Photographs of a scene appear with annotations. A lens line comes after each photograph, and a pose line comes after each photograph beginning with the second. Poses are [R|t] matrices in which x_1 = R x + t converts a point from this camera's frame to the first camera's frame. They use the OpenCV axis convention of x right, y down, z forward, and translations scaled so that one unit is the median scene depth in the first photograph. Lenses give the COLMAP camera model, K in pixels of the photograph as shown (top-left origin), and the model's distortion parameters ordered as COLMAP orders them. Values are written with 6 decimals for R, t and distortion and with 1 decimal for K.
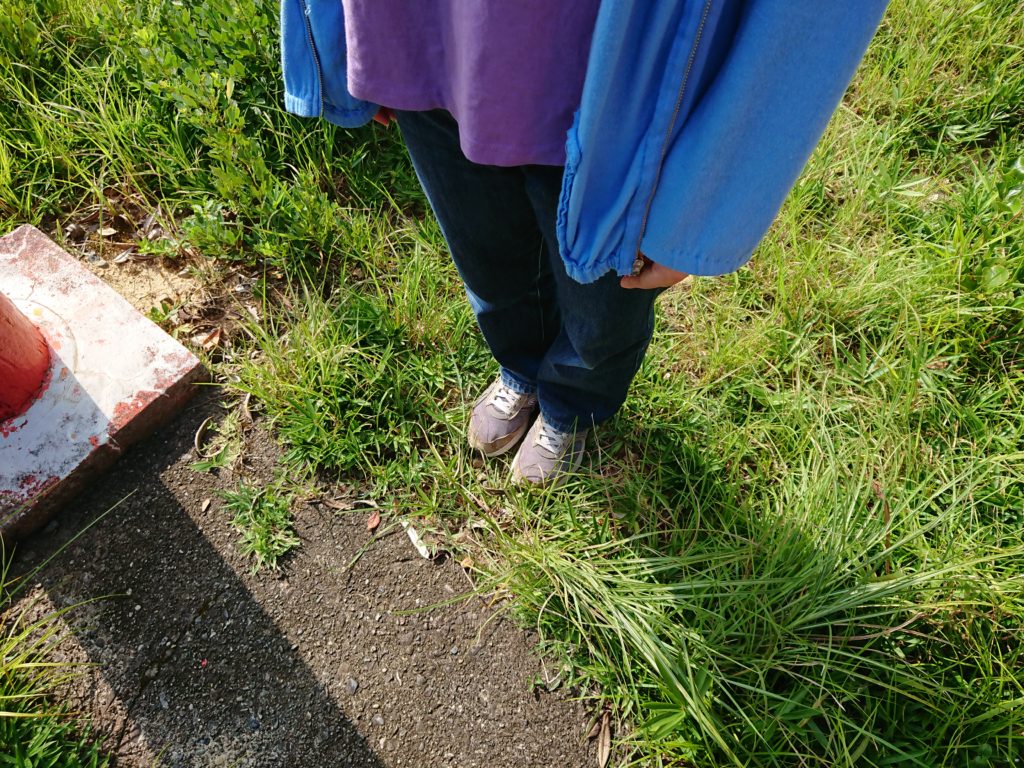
lens RADIAL K [[745.8, 0, 525.6], [0, 745.8, 371.3], [0, 0, 1]] dist [0.165479, -0.238325]
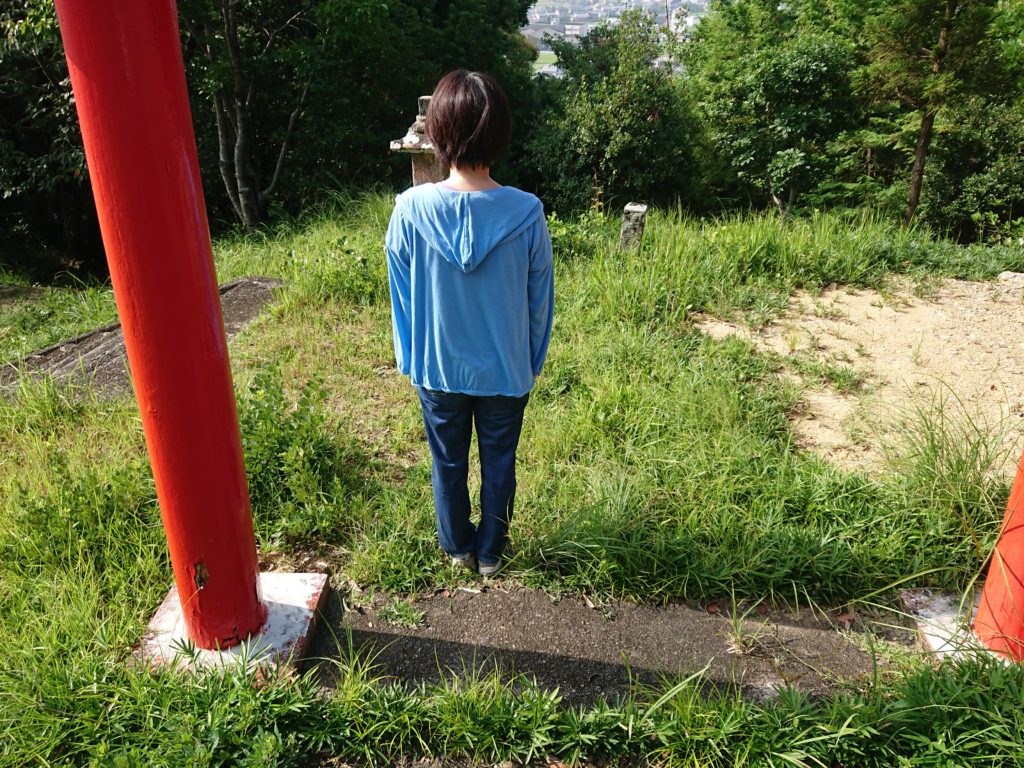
lens RADIAL K [[745.8, 0, 525.6], [0, 745.8, 371.3], [0, 0, 1]] dist [0.165479, -0.238325]
pose [[0.799521, -0.285063, 0.528682, -0.939049], [0.529362, 0.750316, -0.395982, 0.666076], [-0.283799, 0.596460, 0.750795, -0.972499]]
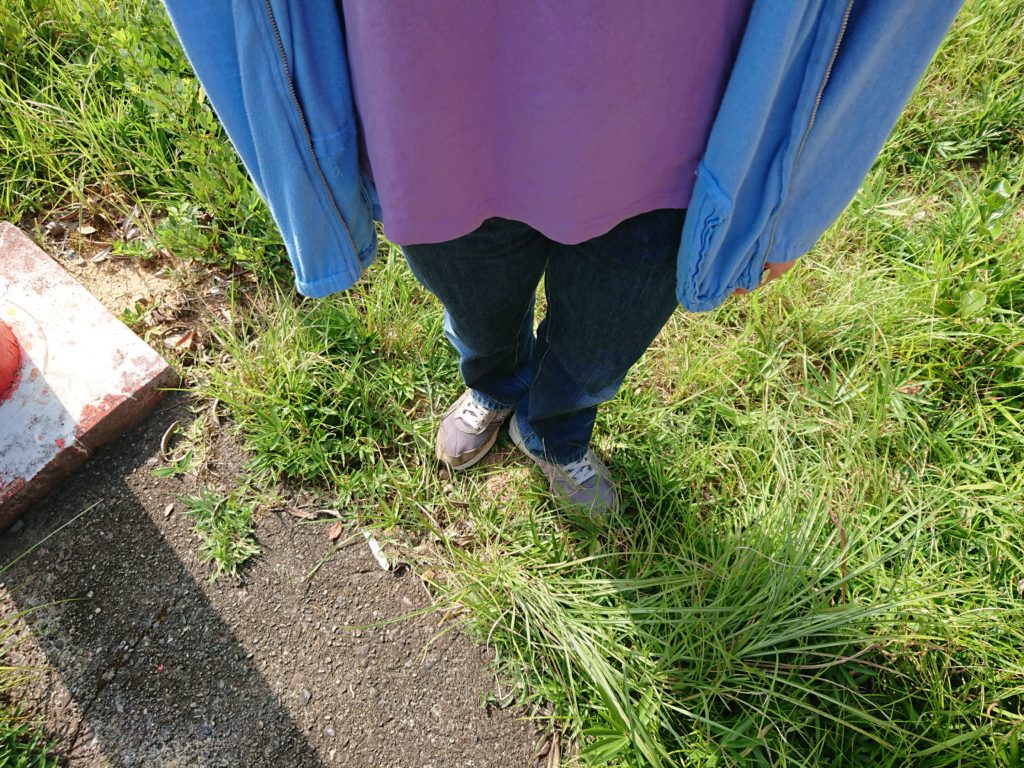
lens RADIAL K [[745.8, 0, 525.6], [0, 745.8, 371.3], [0, 0, 1]] dist [0.165479, -0.238325]
pose [[0.999513, 0.027989, -0.013799, 0.057121], [-0.027788, 0.999508, 0.014556, -0.033887], [0.014199, -0.014166, 0.999799, 0.003678]]
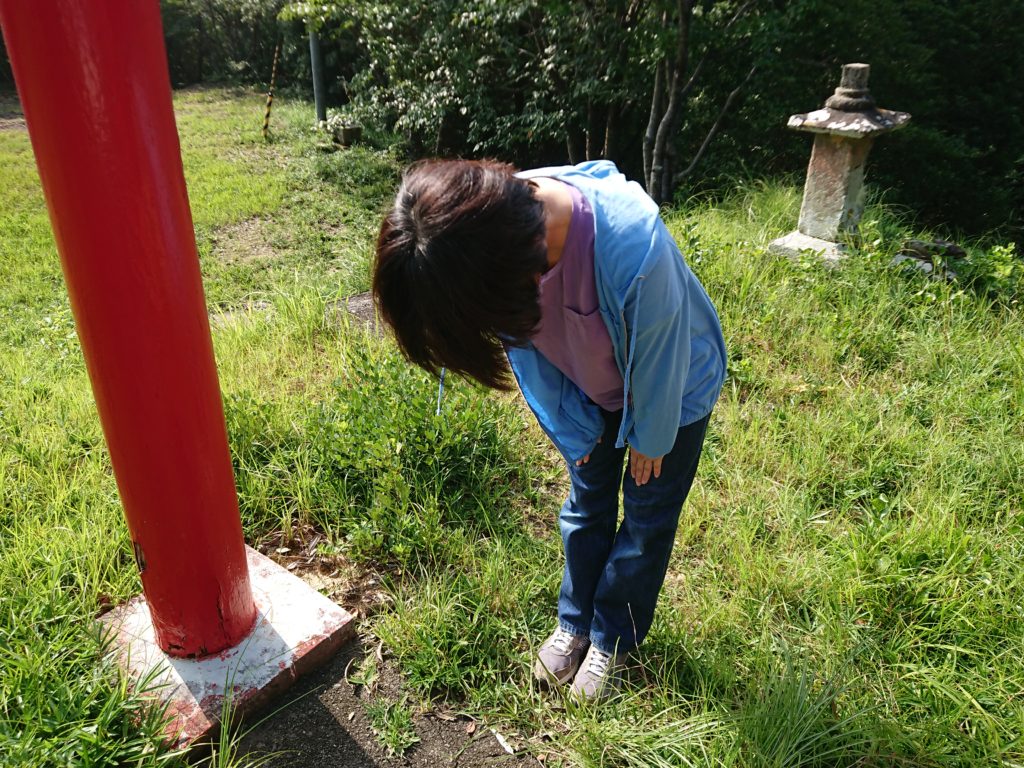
lens RADIAL K [[745.8, 0, 525.6], [0, 745.8, 371.3], [0, 0, 1]] dist [0.165479, -0.238325]
pose [[0.999951, -0.002721, 0.009538, -0.112425], [0.007574, 0.830362, -0.557172, 0.425082], [-0.006404, 0.557217, 0.830342, -0.494727]]
